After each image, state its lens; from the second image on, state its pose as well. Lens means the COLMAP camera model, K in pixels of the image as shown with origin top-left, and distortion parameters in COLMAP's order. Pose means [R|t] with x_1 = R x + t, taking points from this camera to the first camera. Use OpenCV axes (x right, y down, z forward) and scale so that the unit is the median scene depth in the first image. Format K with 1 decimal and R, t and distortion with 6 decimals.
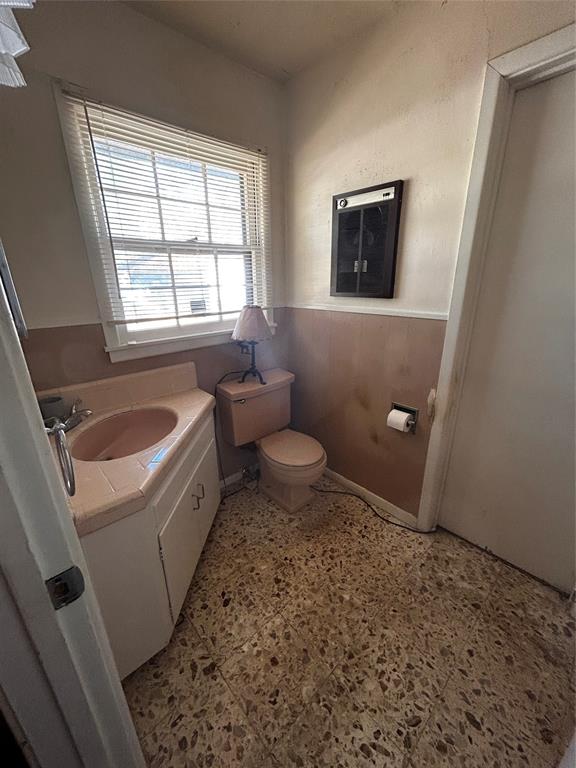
lens RADIAL K [[310.5, 0, 289.2], [0, 310.5, 384.5], [0, 0, 1]] dist [0.002588, 0.000710]
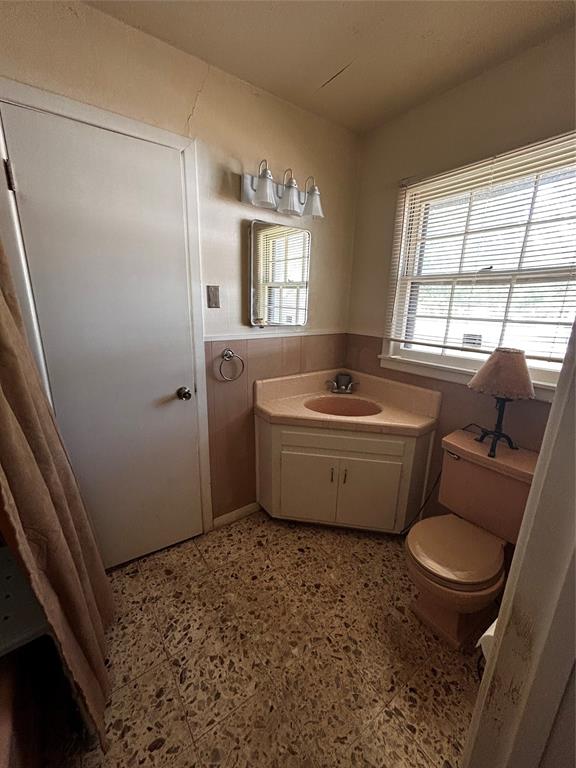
lens RADIAL K [[310.5, 0, 288.6], [0, 310.5, 385.6], [0, 0, 1]] dist [0.002588, 0.000710]
pose [[-0.127094, 0.262724, -0.956464, 0.859921], [-0.344761, 0.892460, 0.290955, -0.270030], [0.930047, 0.366730, -0.022849, 0.722393]]
